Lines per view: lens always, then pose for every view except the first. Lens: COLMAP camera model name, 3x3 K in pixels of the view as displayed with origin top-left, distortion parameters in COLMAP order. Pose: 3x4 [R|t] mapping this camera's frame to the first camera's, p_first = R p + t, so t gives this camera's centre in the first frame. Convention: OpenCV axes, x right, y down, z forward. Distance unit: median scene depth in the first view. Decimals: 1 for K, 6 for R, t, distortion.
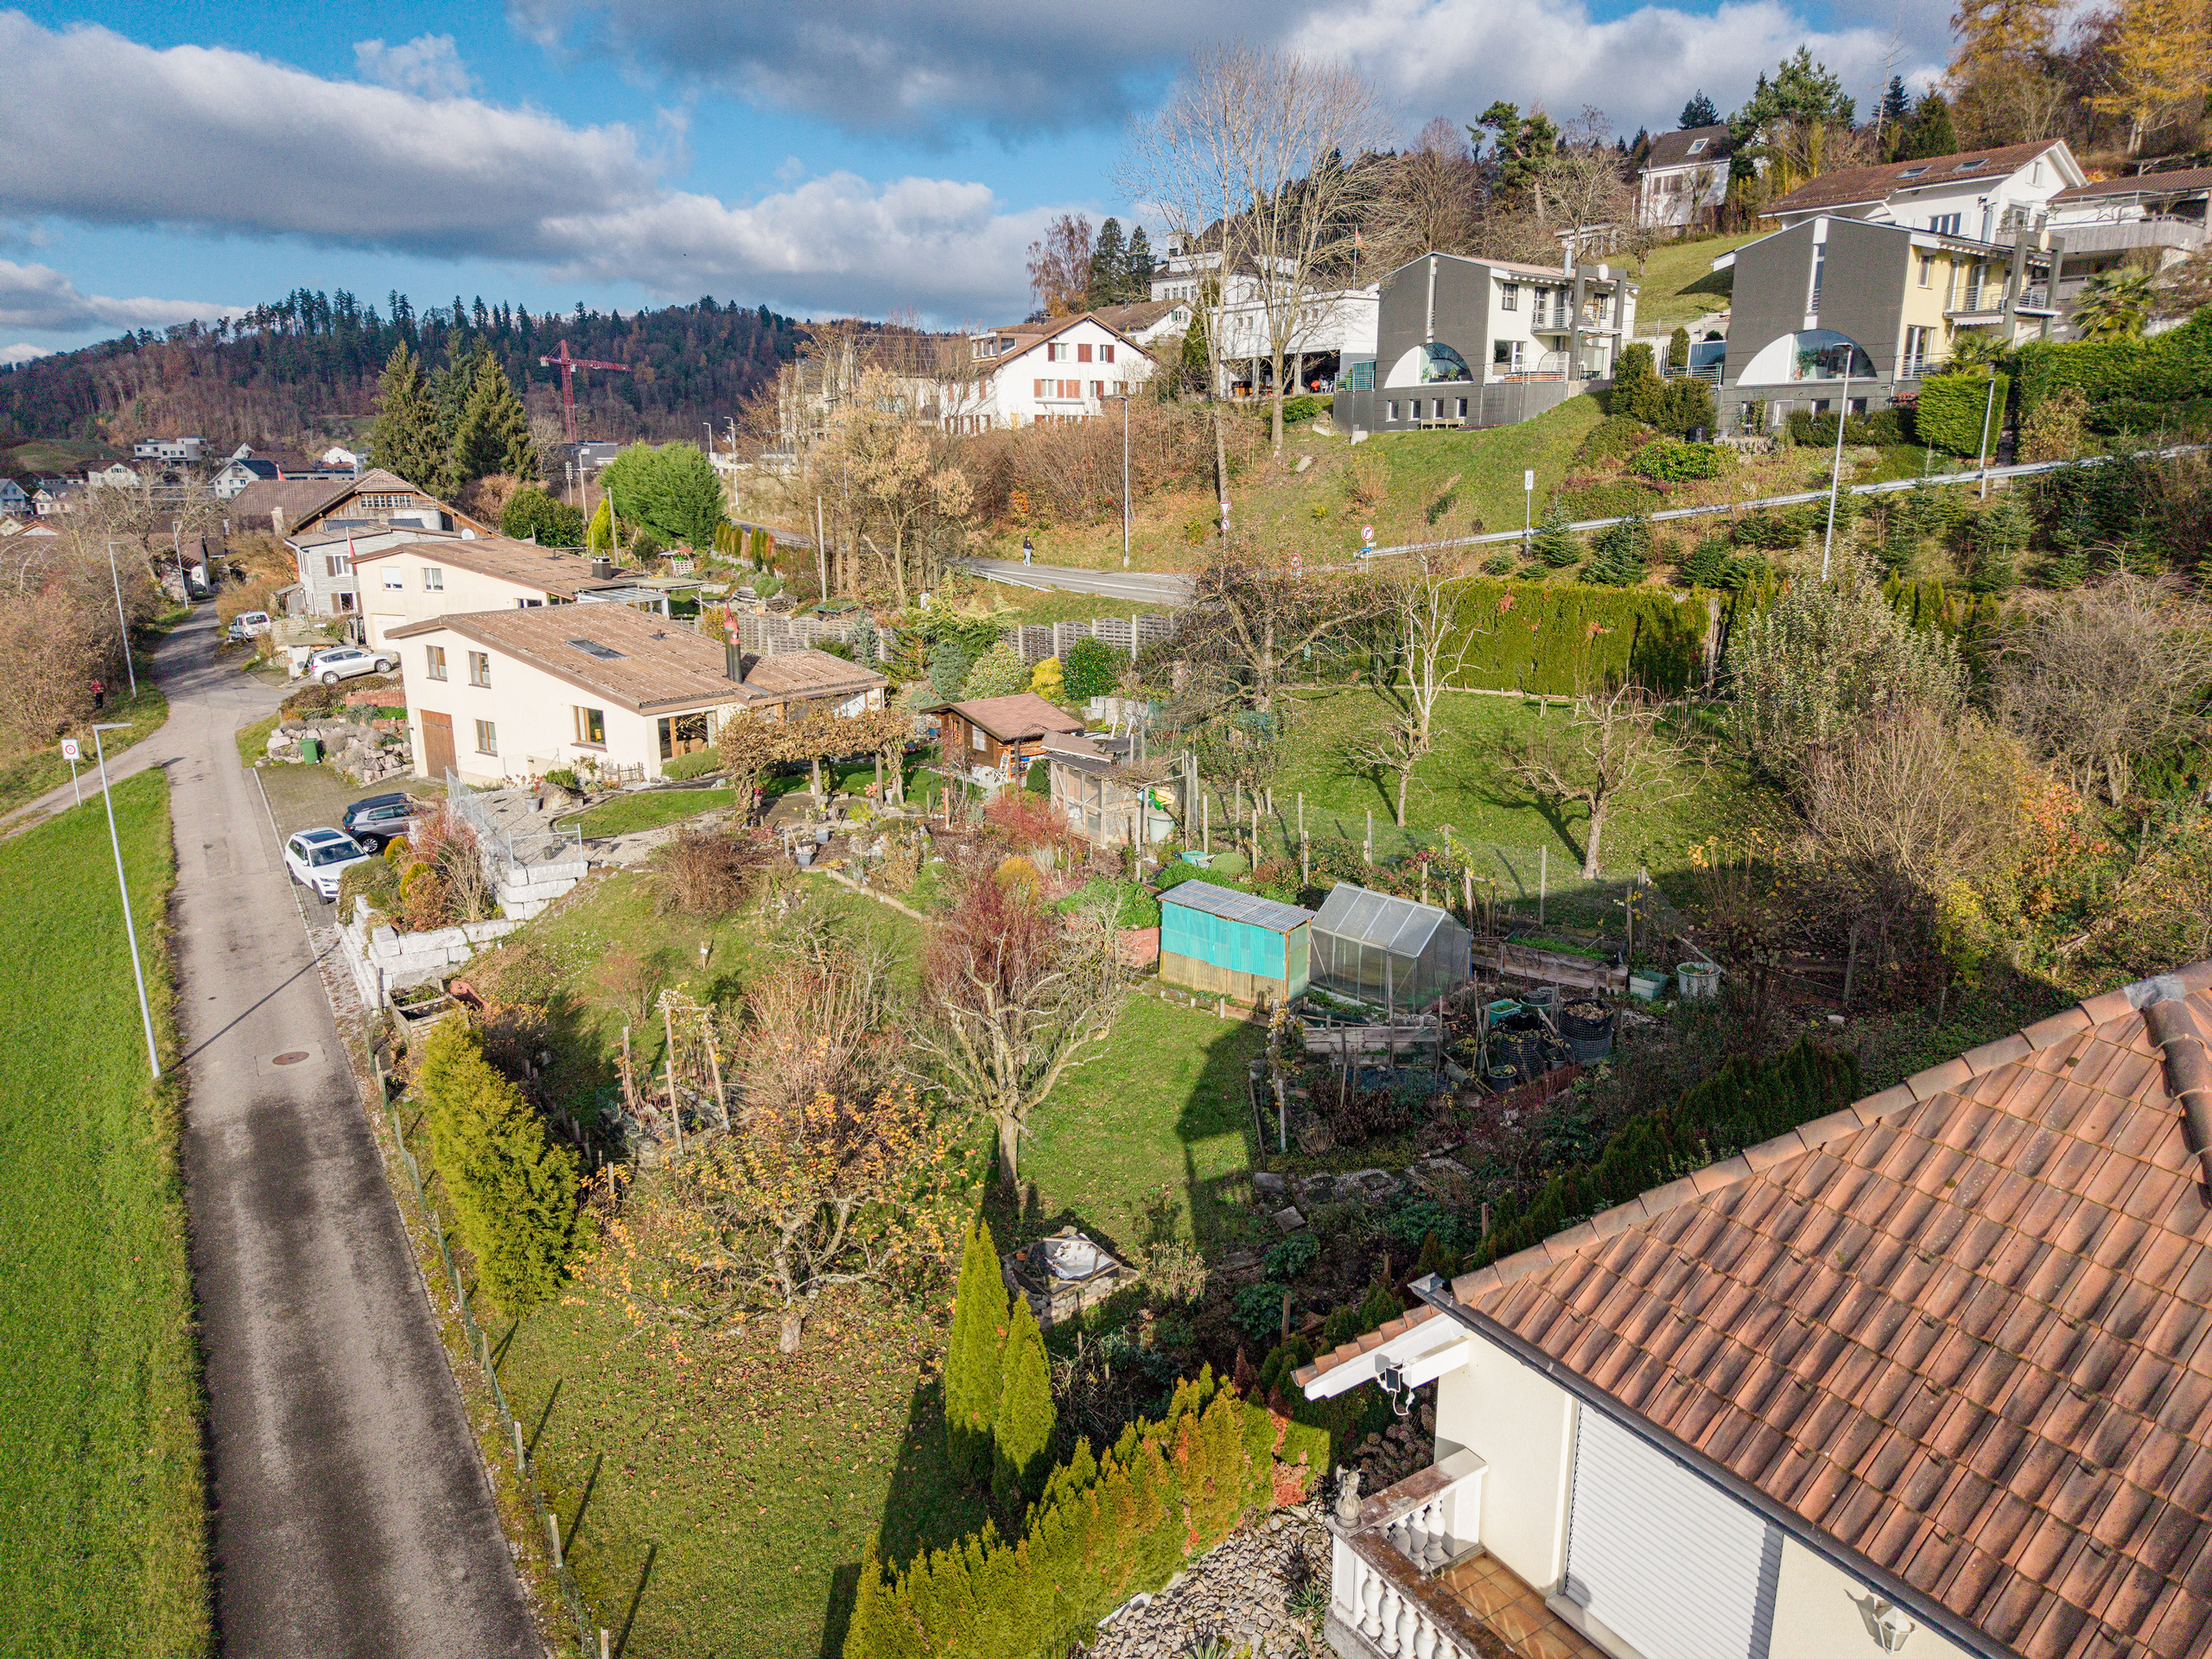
lens RADIAL K [[1479.6, 0, 1108.2], [0, 1479.6, 826.6], [0, 0, 1]] dist [0.022467, -0.022608]
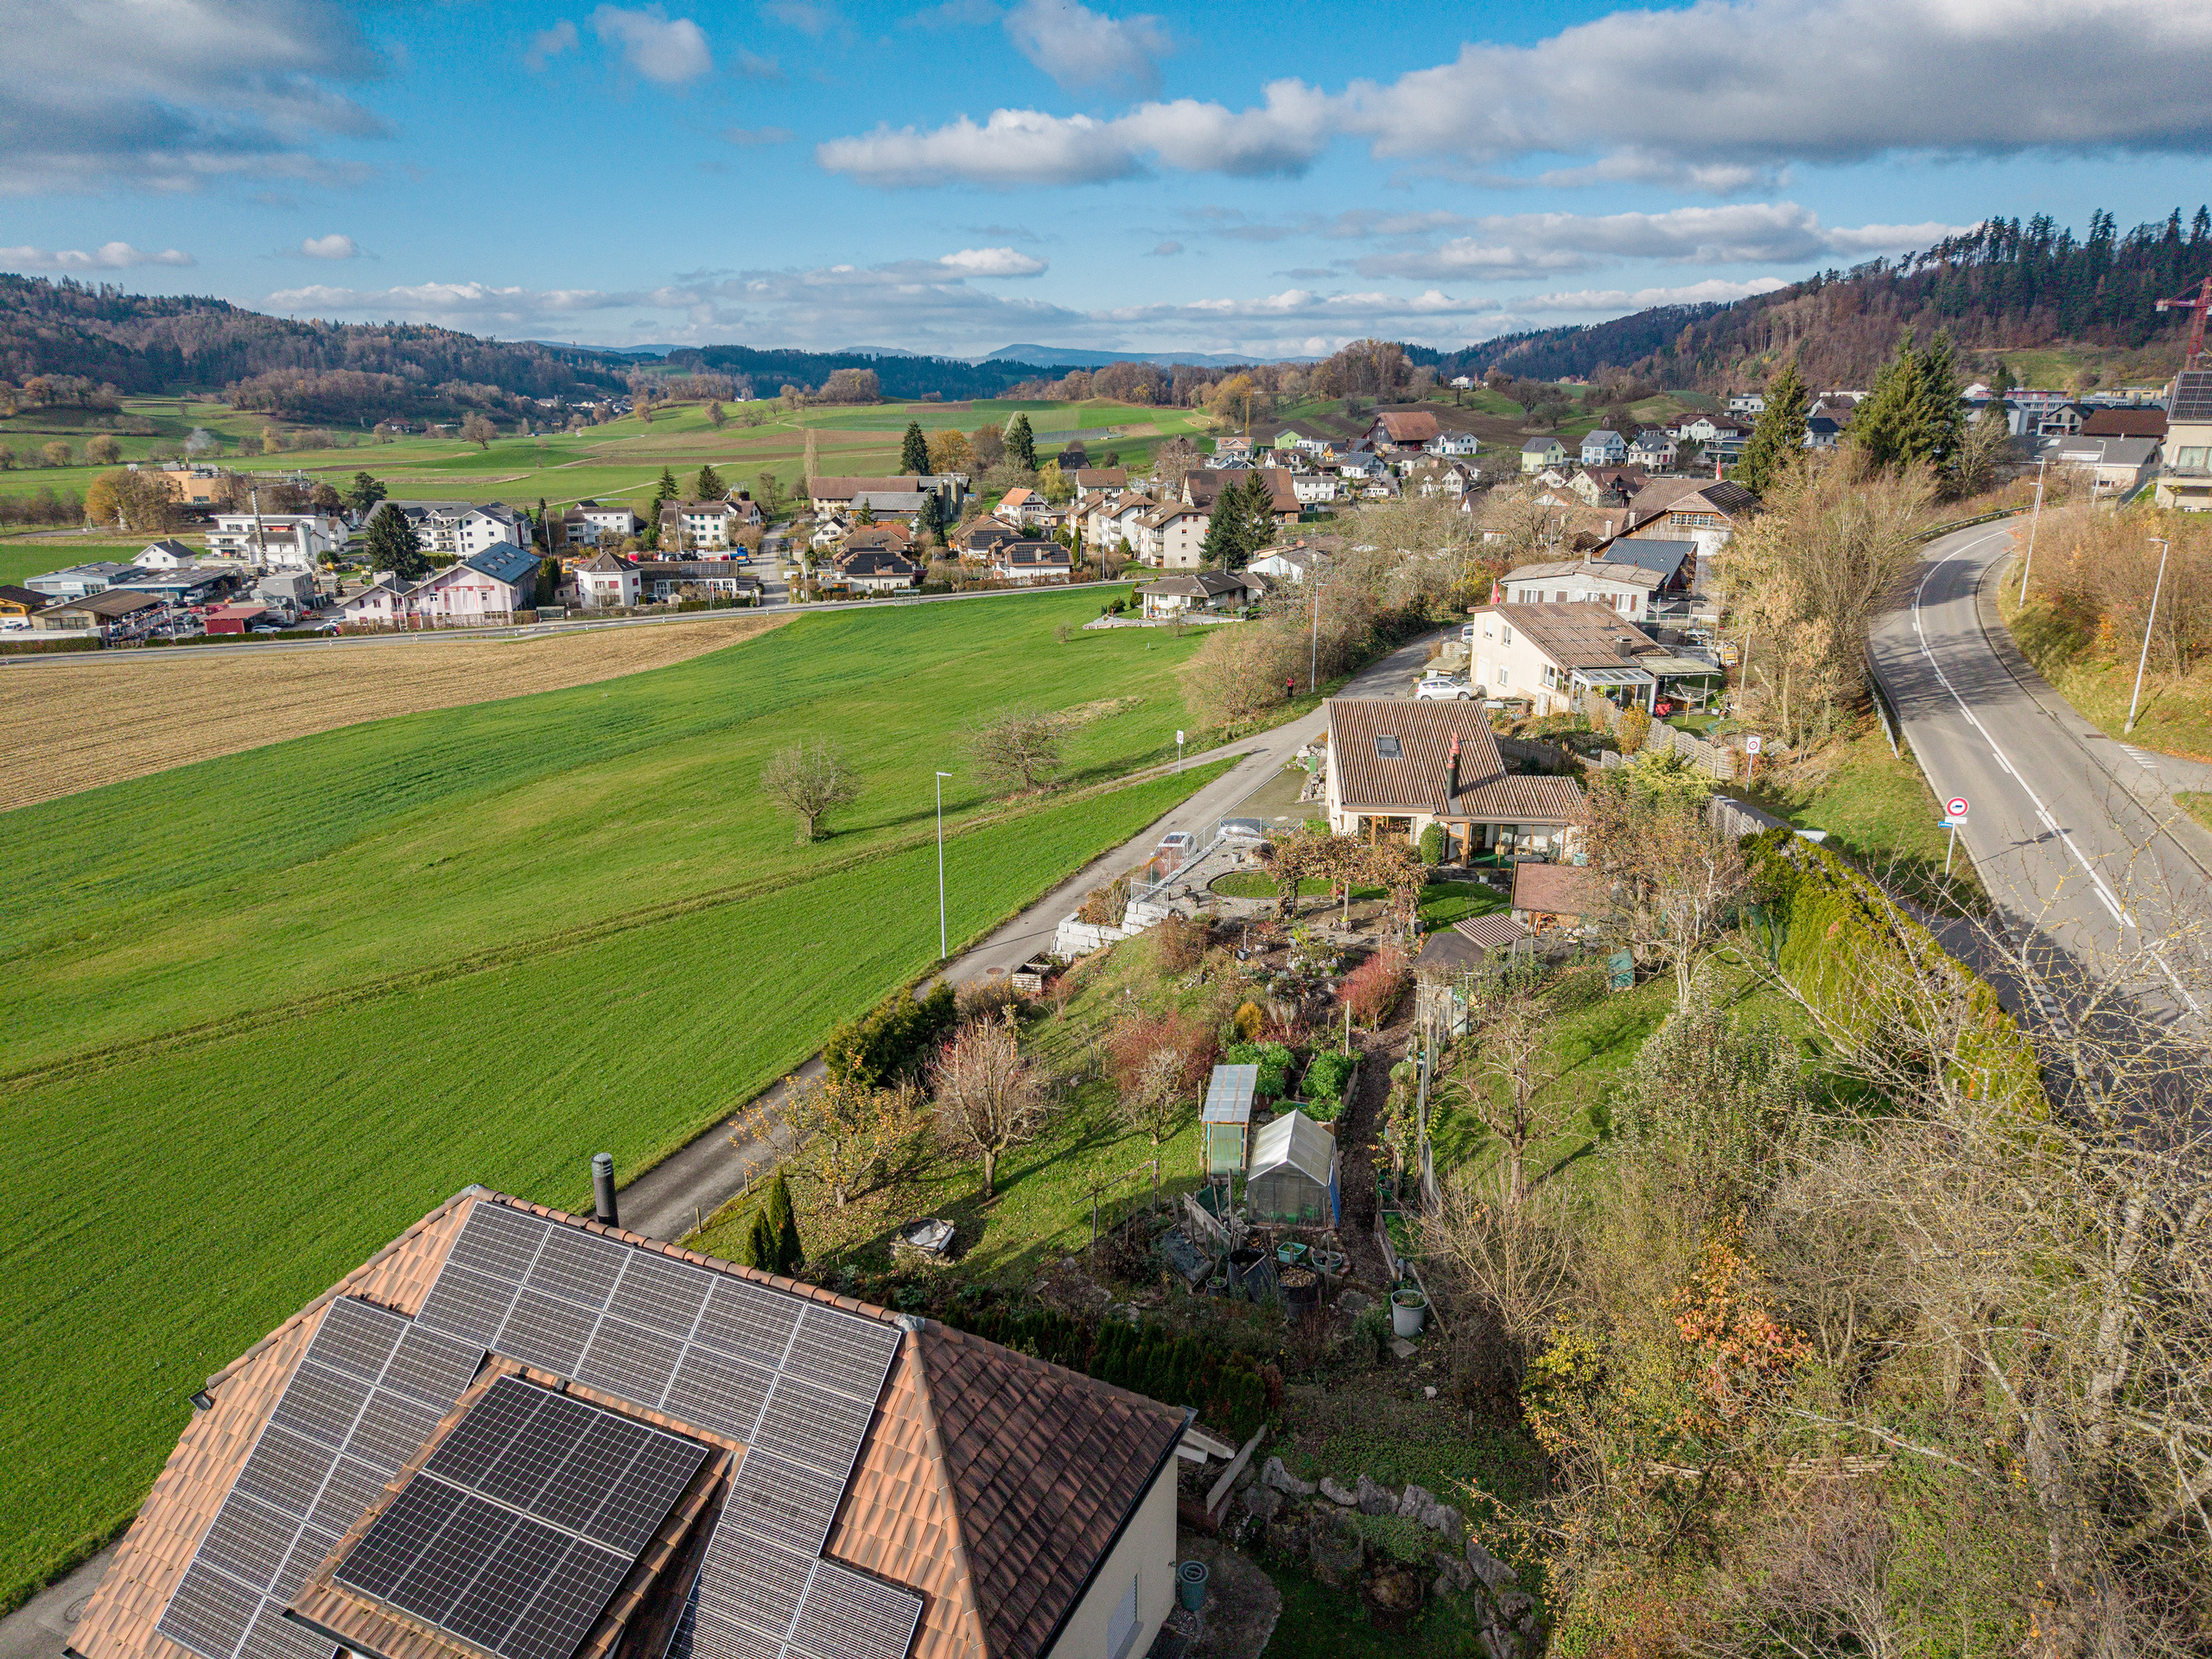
lens RADIAL K [[1479.6, 0, 1104.2], [0, 1479.6, 832.0], [0, 0, 1]] dist [0.022467, -0.022608]
pose [[0.536585, 0.246977, -0.806895, 0.438322], [-0.204389, 0.965777, 0.159690, -0.152825], [0.818719, 0.079233, 0.568701, 0.052531]]
